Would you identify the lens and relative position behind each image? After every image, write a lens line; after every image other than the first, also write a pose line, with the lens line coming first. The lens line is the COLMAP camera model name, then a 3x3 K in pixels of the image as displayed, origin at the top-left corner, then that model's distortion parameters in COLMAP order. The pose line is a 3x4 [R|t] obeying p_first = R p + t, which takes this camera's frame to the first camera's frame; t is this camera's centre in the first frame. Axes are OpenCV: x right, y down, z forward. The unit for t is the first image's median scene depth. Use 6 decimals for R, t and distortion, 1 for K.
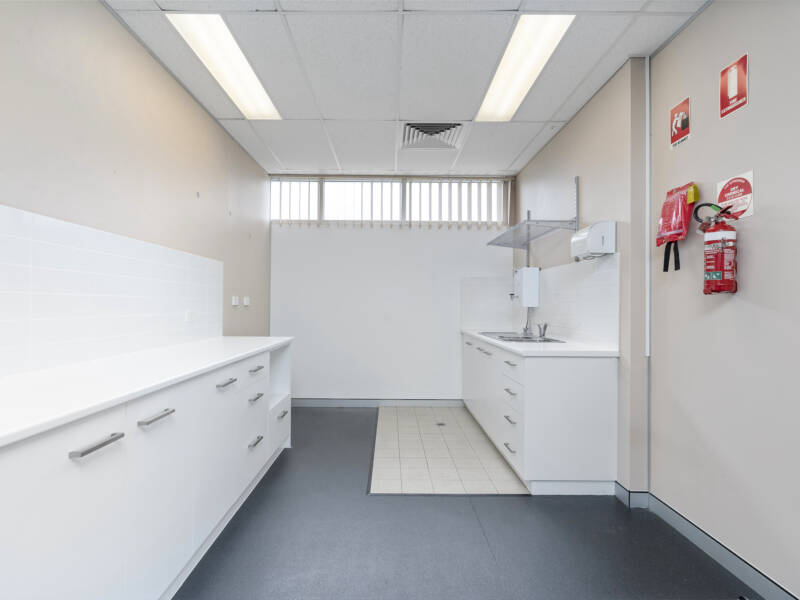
lens RADIAL K [[413.5, 0, 396.8], [0, 413.5, 302.3], [0, 0, 1]] dist [0.003581, 0.001478]
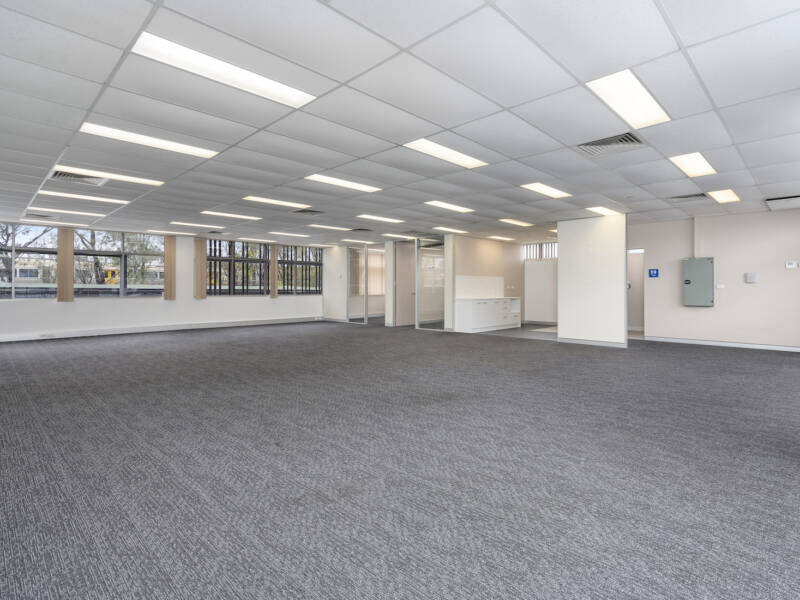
lens RADIAL K [[413.5, 0, 396.8], [0, 413.5, 302.3], [0, 0, 1]] dist [0.003581, 0.001478]
pose [[0.699424, 0.015627, -0.714536, 1.120586], [0.013270, 0.999305, 0.034844, -0.006641], [0.714584, -0.033852, 0.698730, -1.686188]]
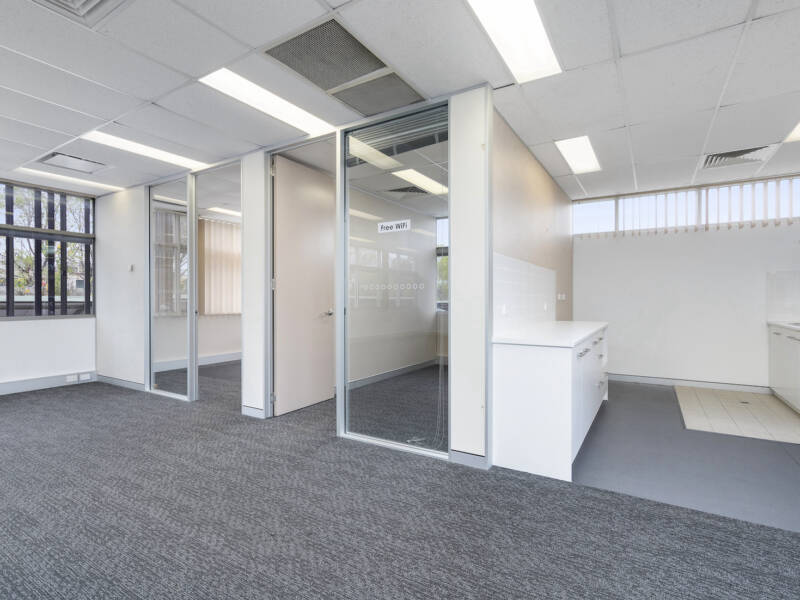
lens RADIAL K [[413.5, 0, 396.8], [0, 413.5, 302.3], [0, 0, 1]] dist [0.003581, 0.001478]
pose [[0.841345, -0.004461, -0.540480, -0.075734], [0.010195, 0.999919, 0.007617, -0.001698], [0.540402, -0.011919, 0.841322, -0.448254]]
